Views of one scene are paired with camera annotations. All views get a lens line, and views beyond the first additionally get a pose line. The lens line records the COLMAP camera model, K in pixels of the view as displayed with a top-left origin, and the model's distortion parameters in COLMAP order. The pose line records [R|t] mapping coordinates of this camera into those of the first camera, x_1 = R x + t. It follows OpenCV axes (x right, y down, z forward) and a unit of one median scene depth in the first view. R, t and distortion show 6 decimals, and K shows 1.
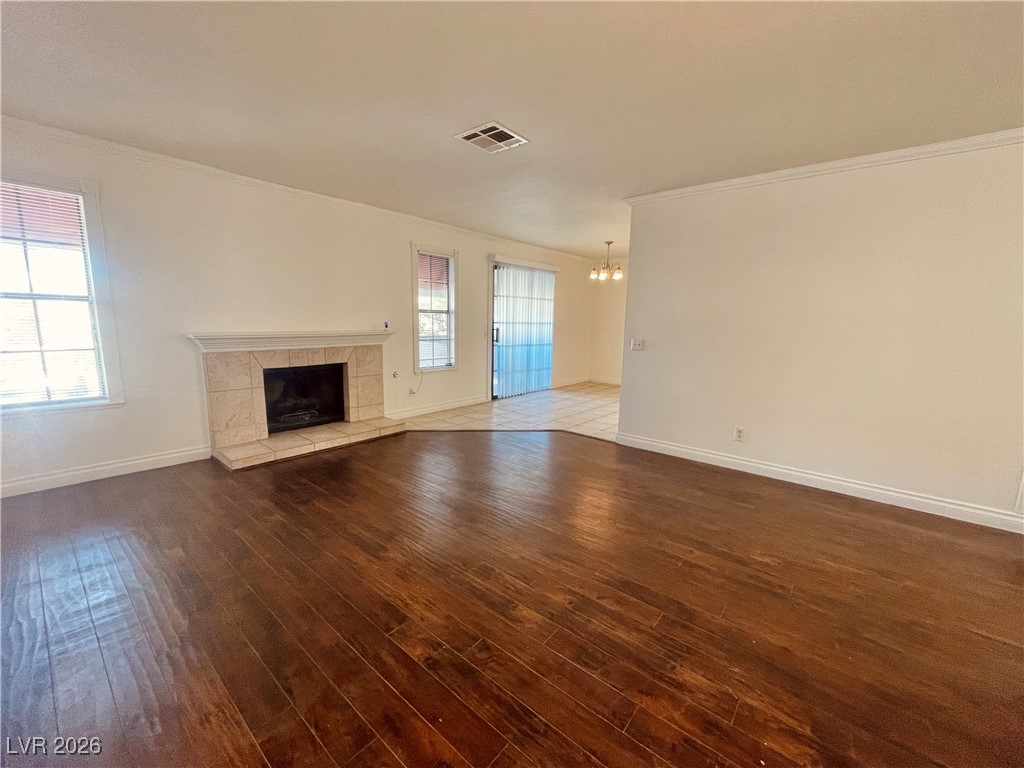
lens RADIAL K [[417.0, 0, 515.1], [0, 417.0, 381.5], [0, 0, 1]] dist [-0.000296, -0.000035]
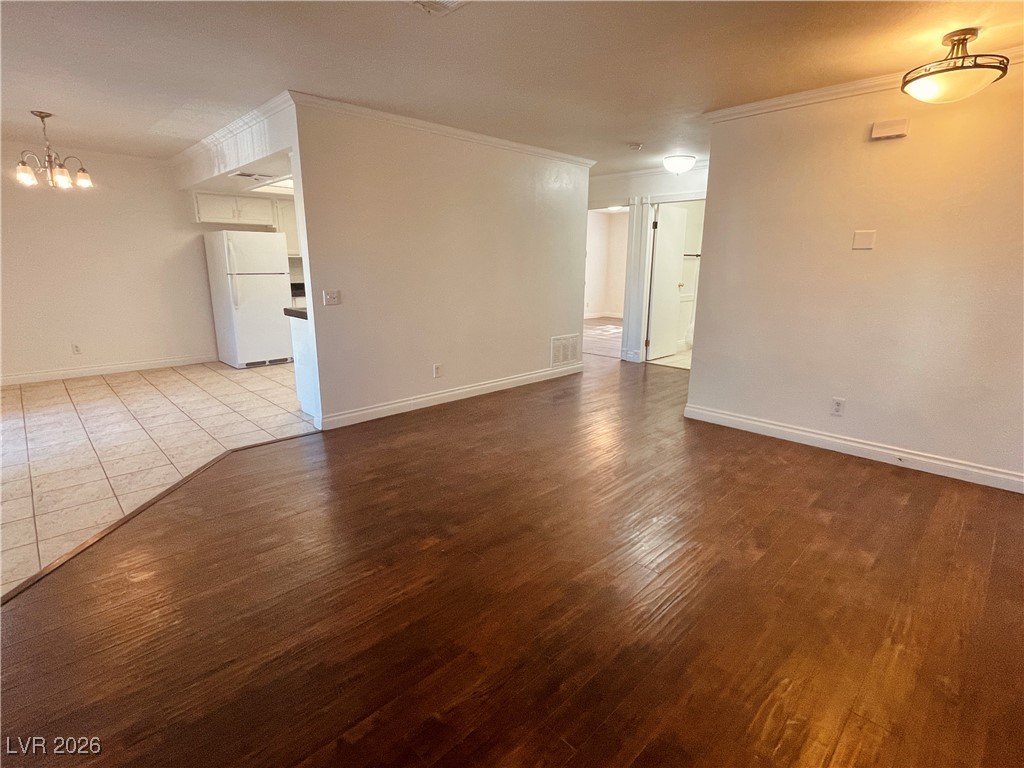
lens RADIAL K [[510.8, 0, 512.0], [0, 510.8, 384.0], [0, 0, 1]] dist [-0.000261, -0.000154]
pose [[0.100849, -0.245787, 0.964063, -0.654180], [0.150215, 0.961657, 0.229460, -0.103412], [-0.983496, 0.121675, 0.133903, 0.589171]]
